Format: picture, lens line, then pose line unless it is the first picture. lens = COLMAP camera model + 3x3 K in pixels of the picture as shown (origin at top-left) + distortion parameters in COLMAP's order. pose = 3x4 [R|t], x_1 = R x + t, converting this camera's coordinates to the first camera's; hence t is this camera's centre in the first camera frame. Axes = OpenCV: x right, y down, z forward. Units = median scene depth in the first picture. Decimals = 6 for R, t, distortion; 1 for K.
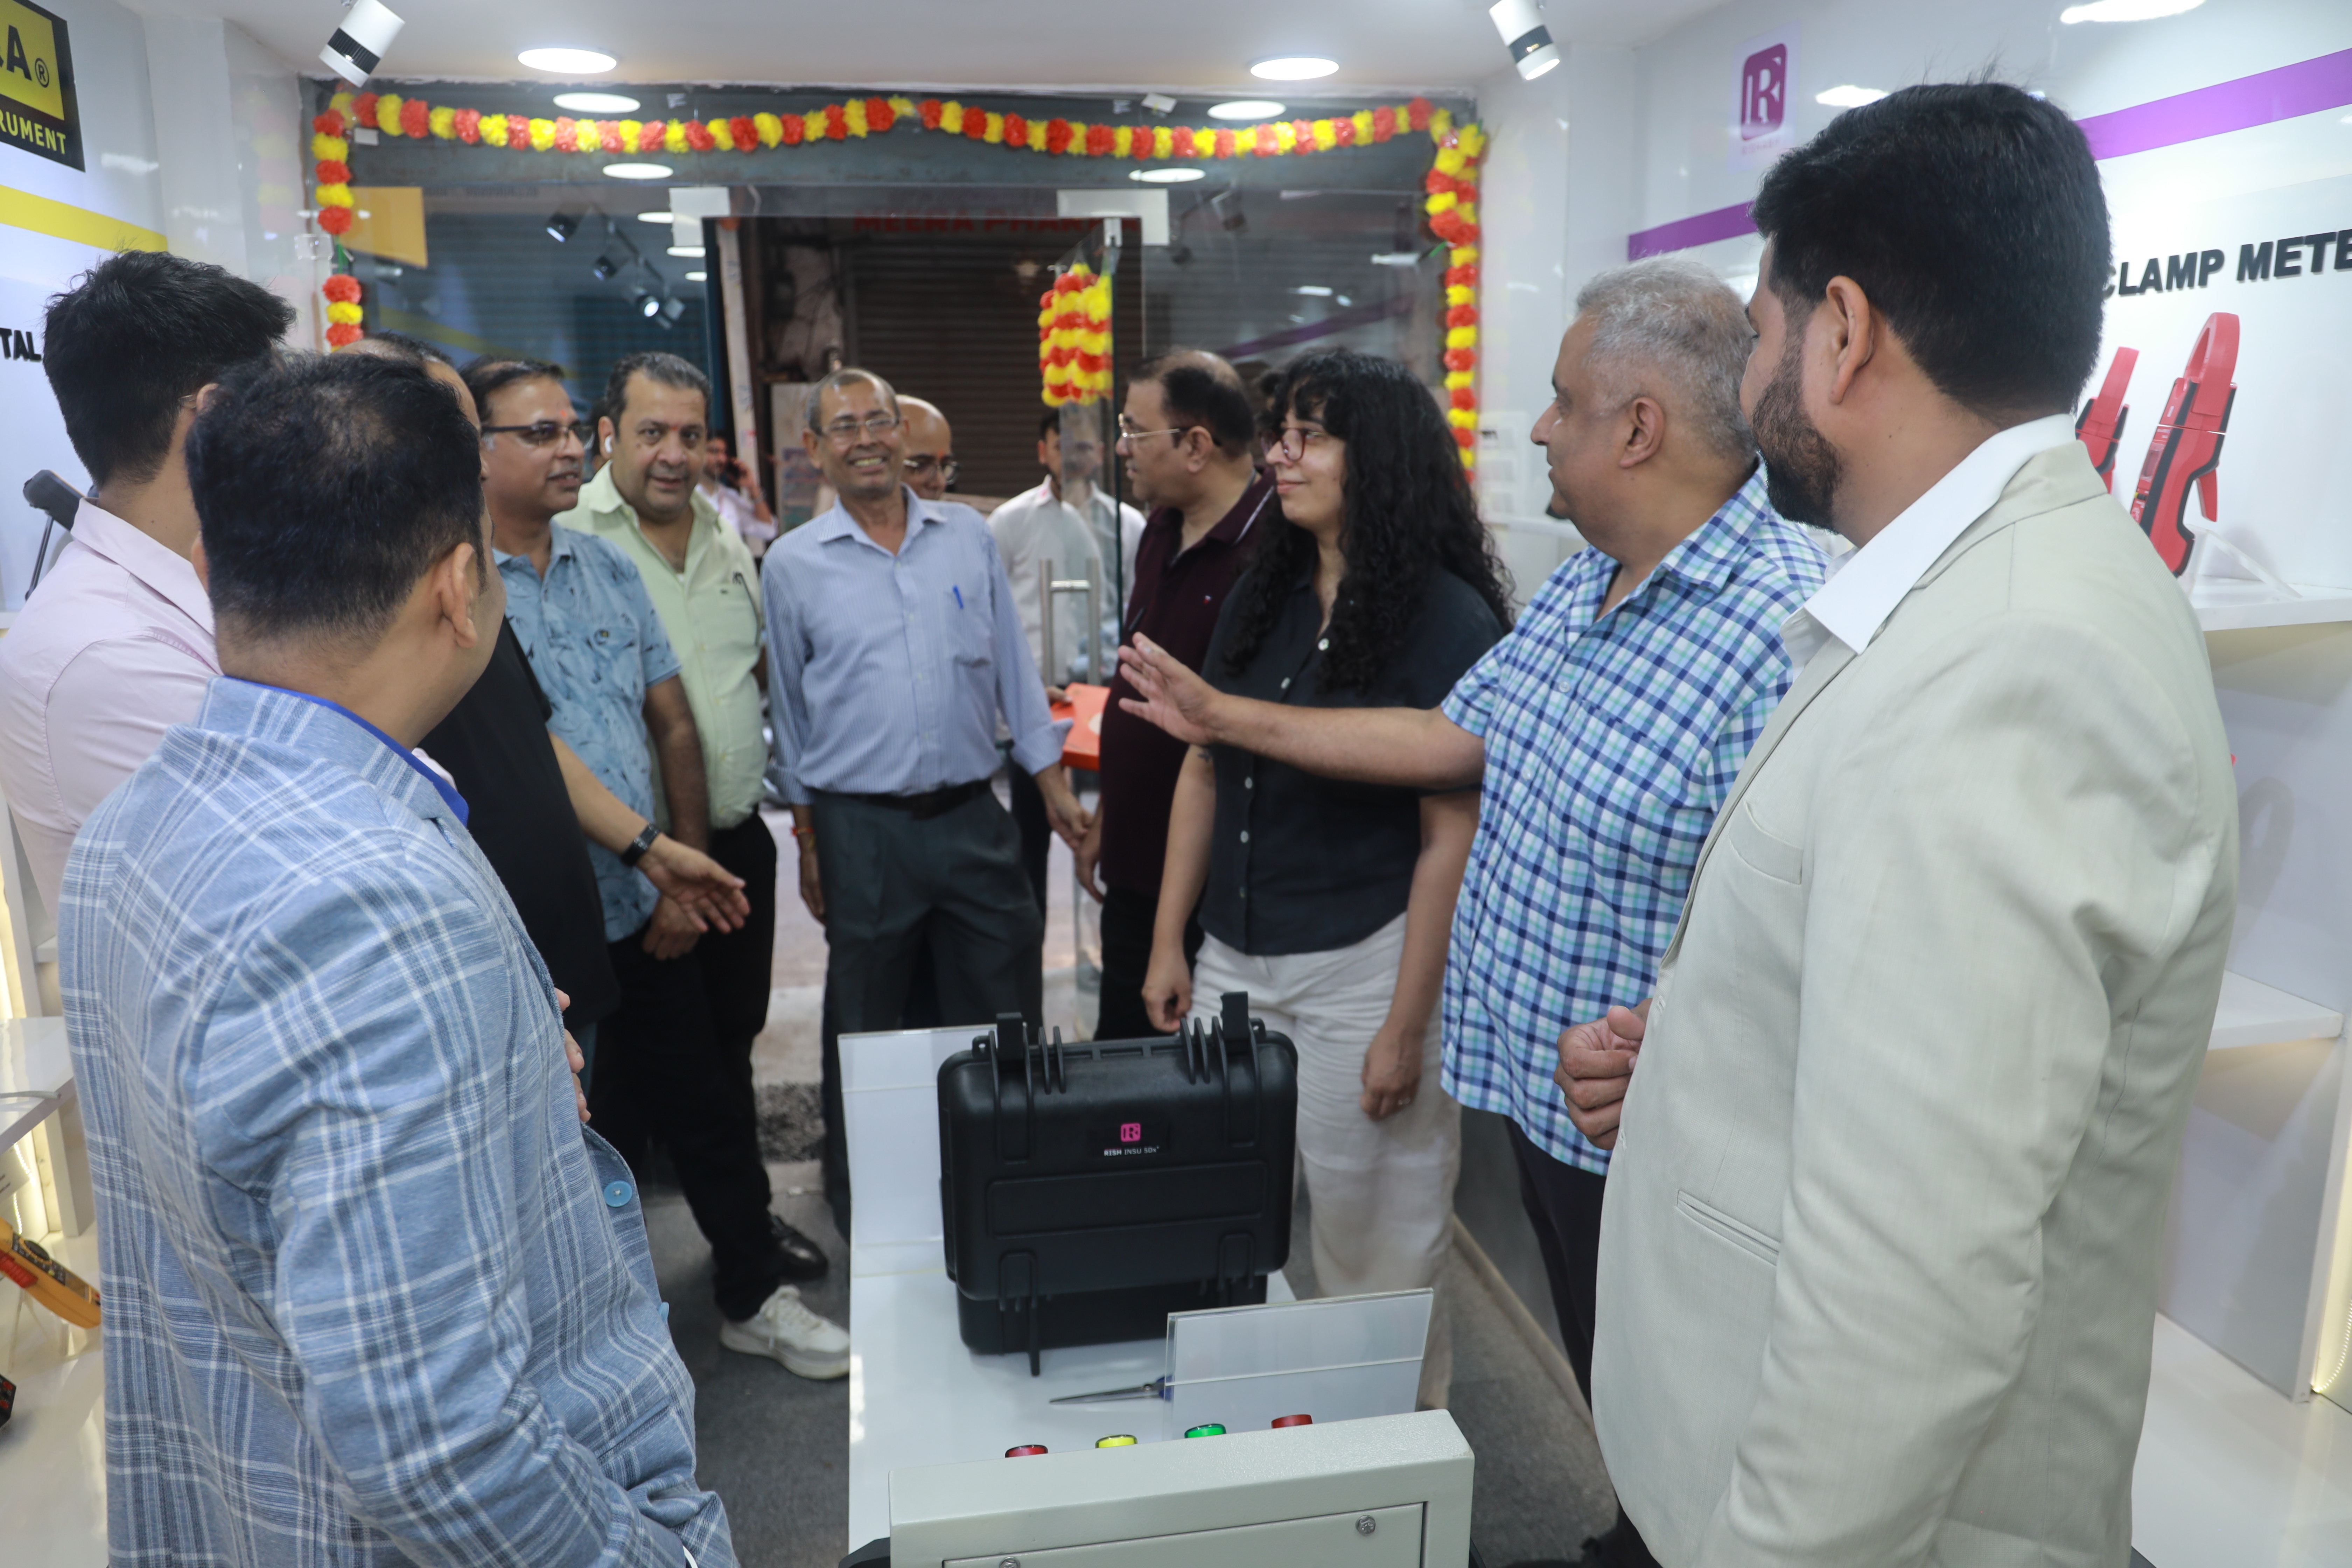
lens RADIAL K [[1604.9, 0, 1176.0], [0, 1604.9, 784.0], [0, 0, 1]] dist [-0.090252, 0.050401]
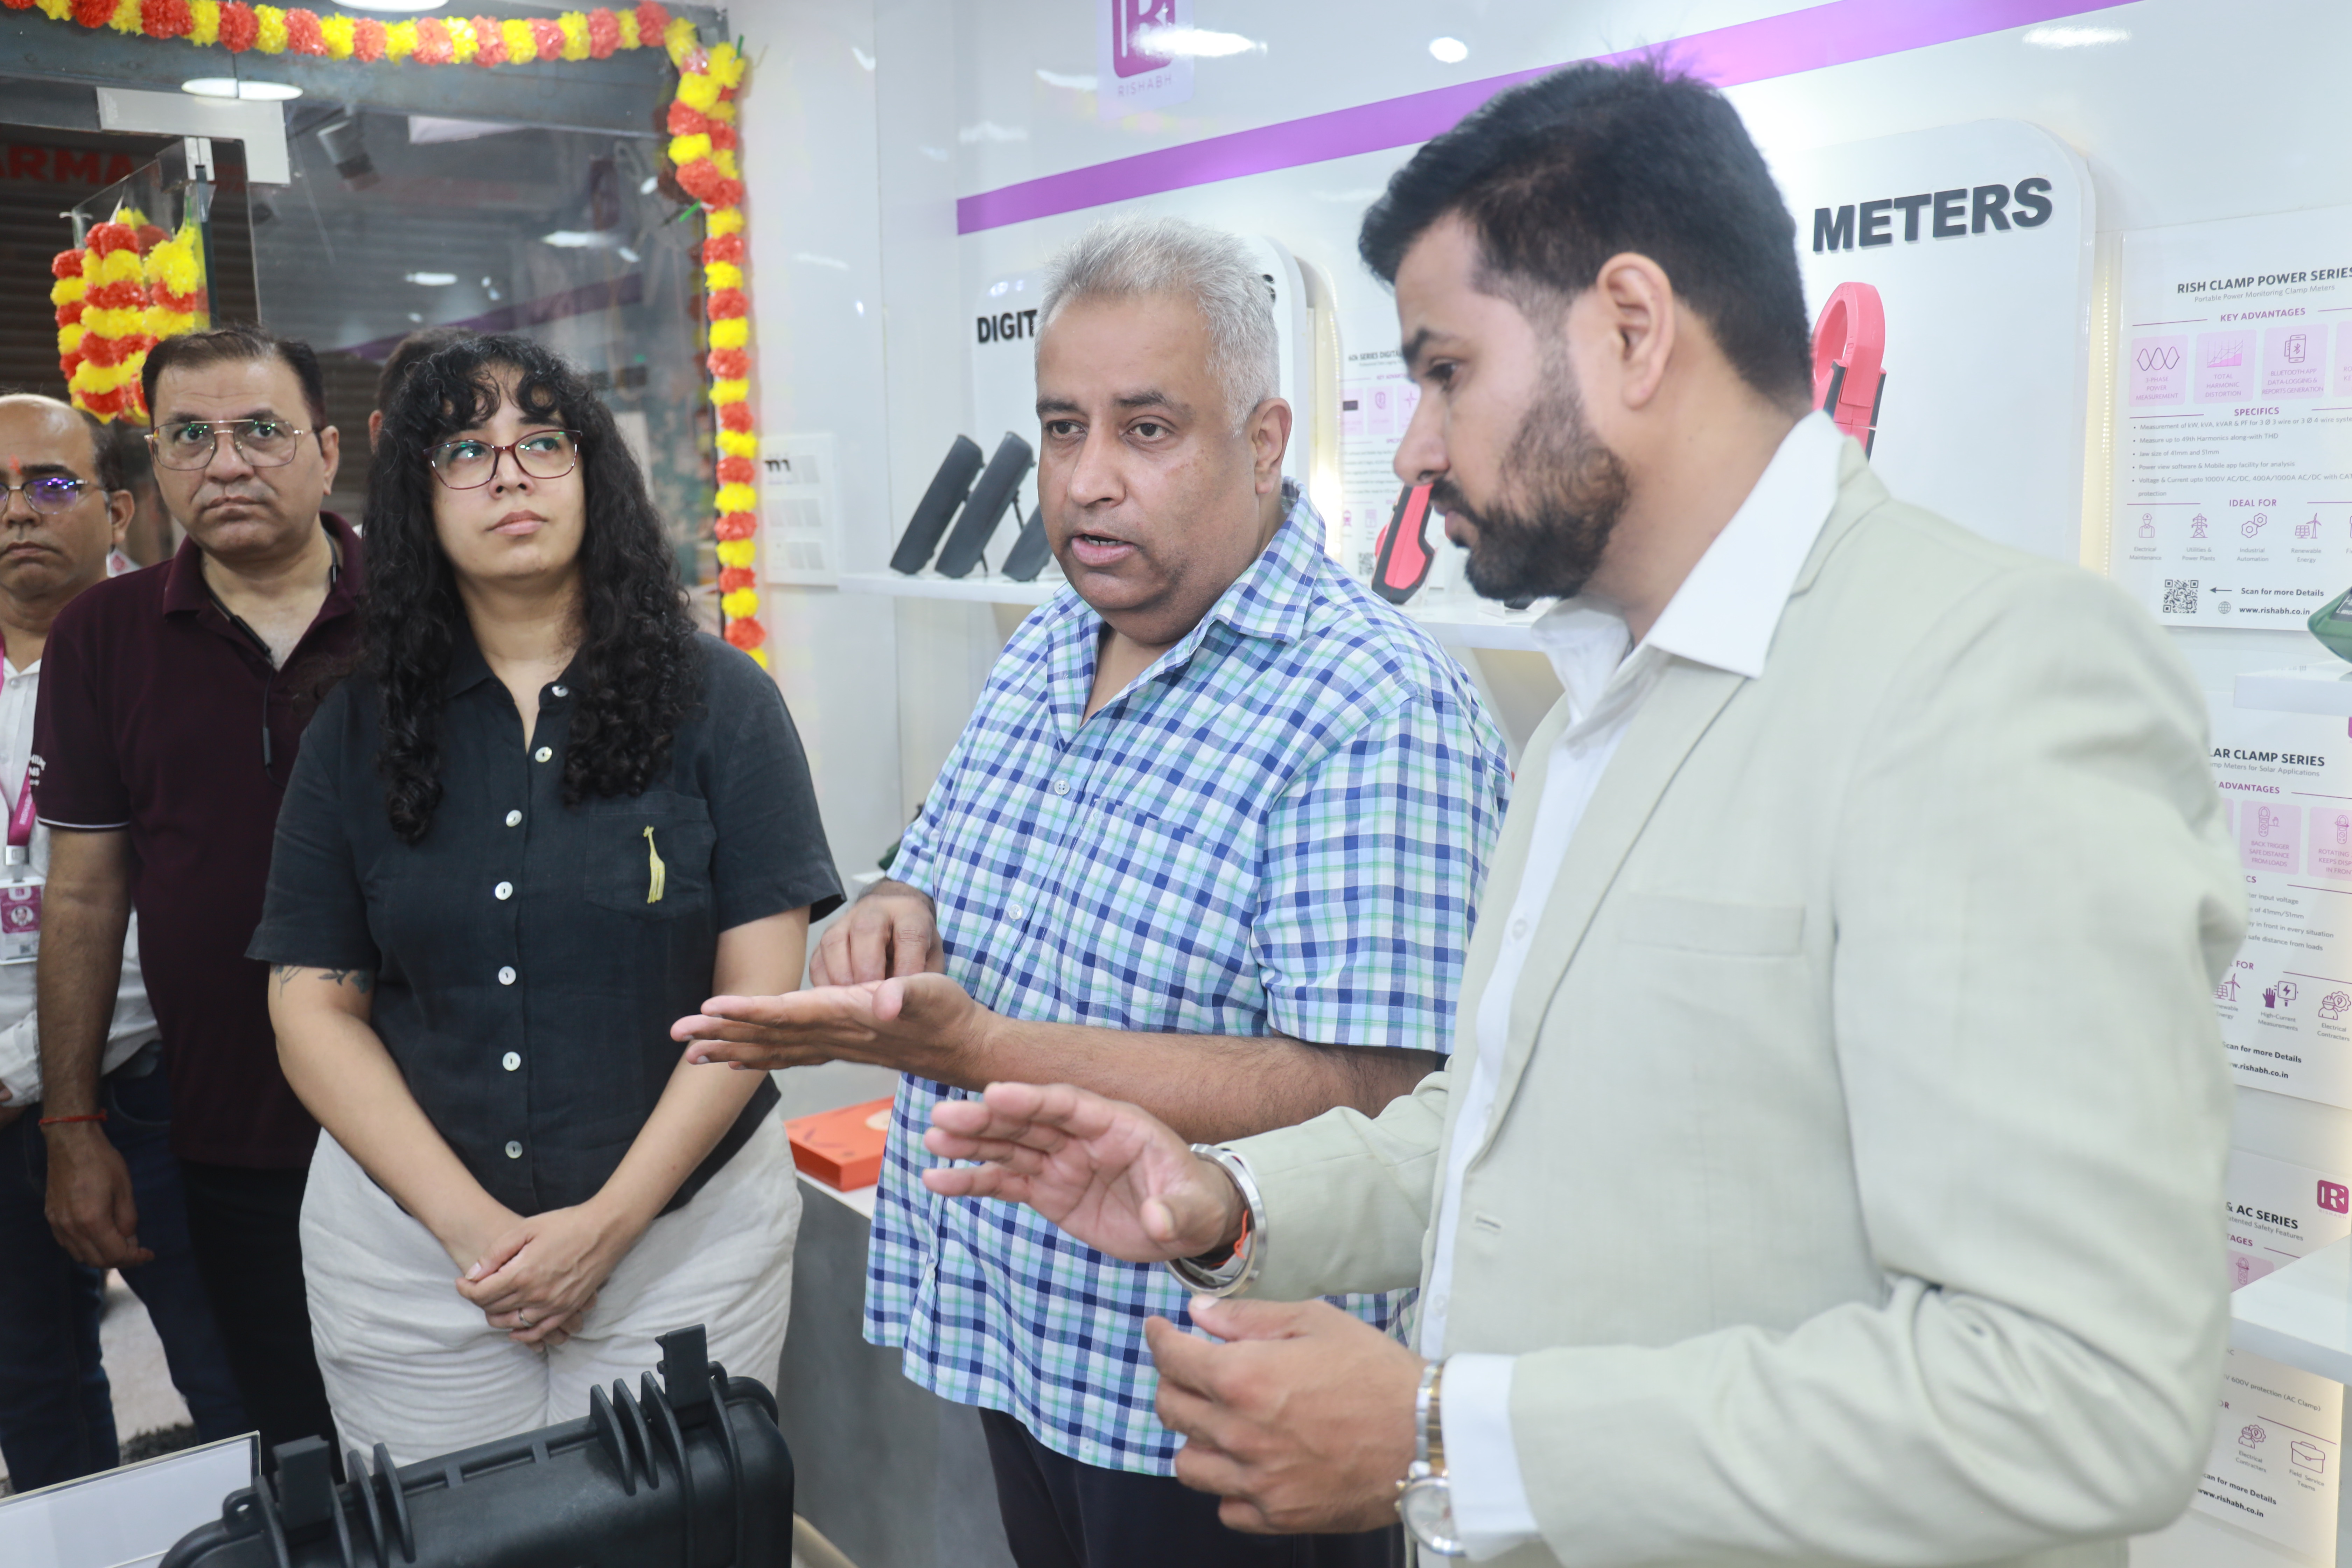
lens RADIAL K [[2031.8, 0, 1176.0], [0, 2031.8, 784.0], [0, 0, 1]] dist [-0.041898, 0.100973]
pose [[0.899092, -0.068762, 0.432327, -0.059892], [0.098147, 0.994108, -0.045998, -0.012333], [-0.426617, 0.083788, 0.900543, 0.099410]]
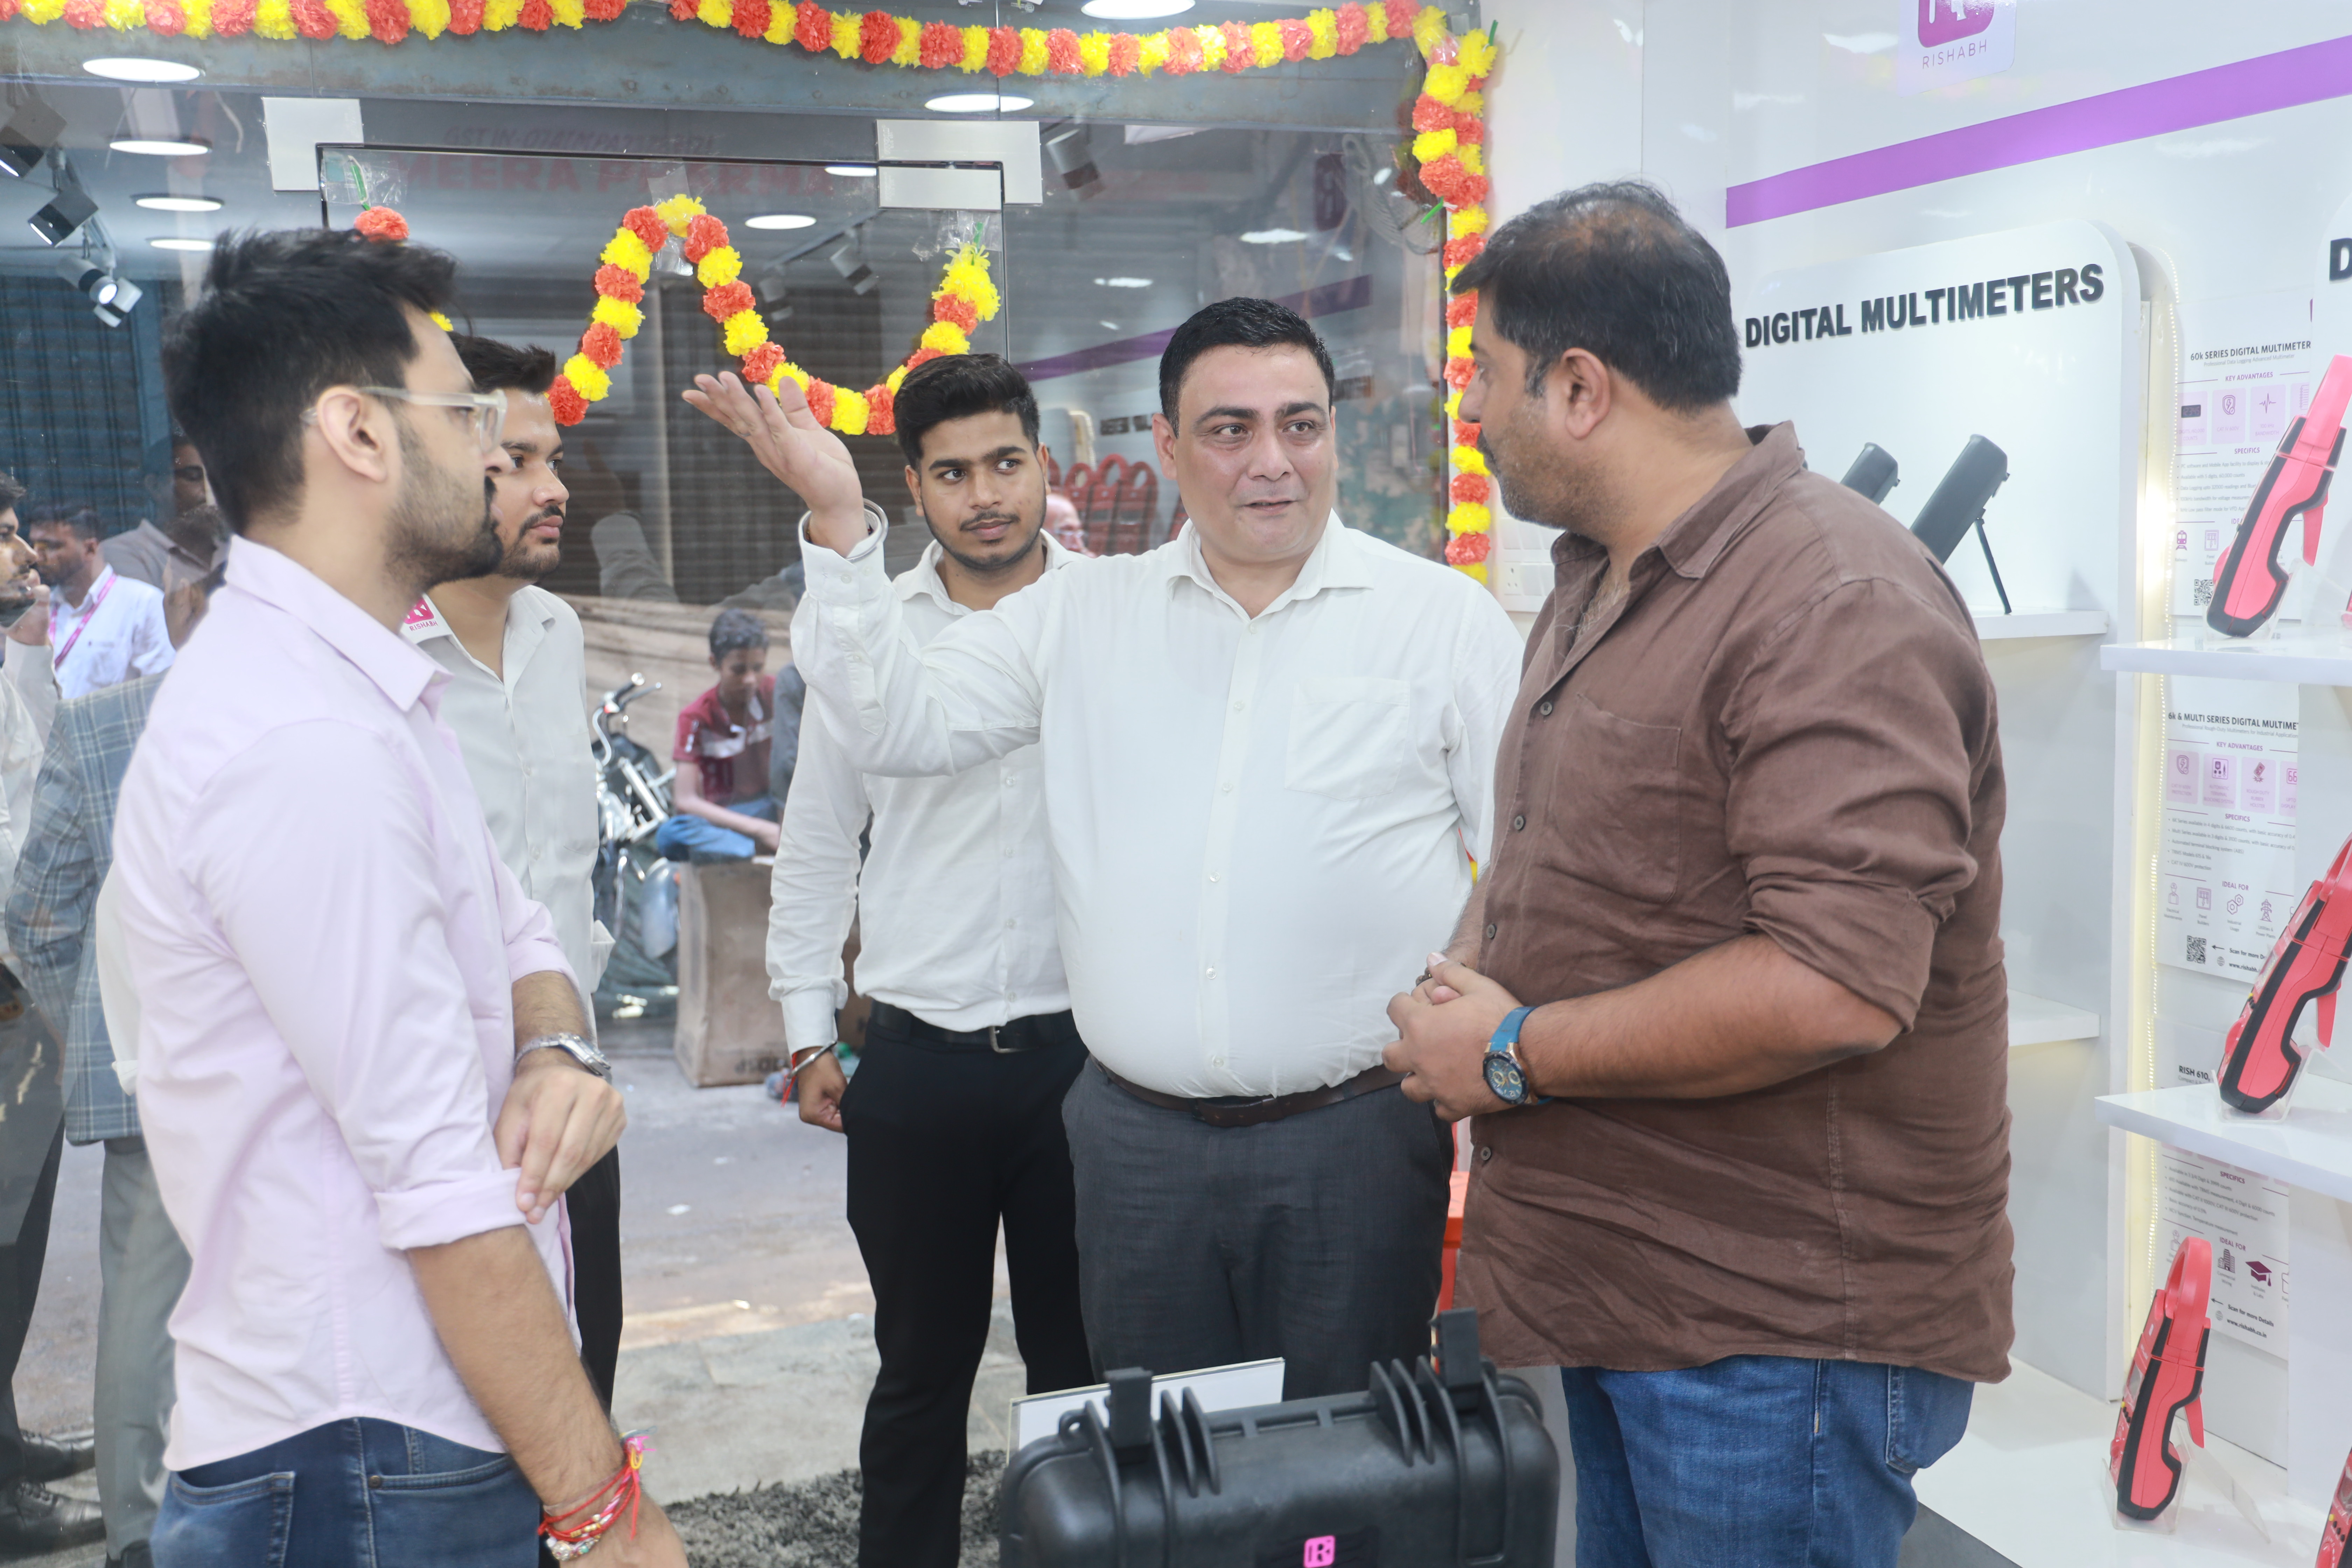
lens RADIAL K [[2429.1, 0, 1181.0], [0, 2429.1, 777.3], [0, 0, 1]] dist [0.002574, 0.146927]
pose [[0.989343, -0.025099, 0.143422, -0.107364], [0.039750, 0.994171, -0.100221, 0.004295], [-0.140071, 0.104854, 0.984574, 0.015873]]
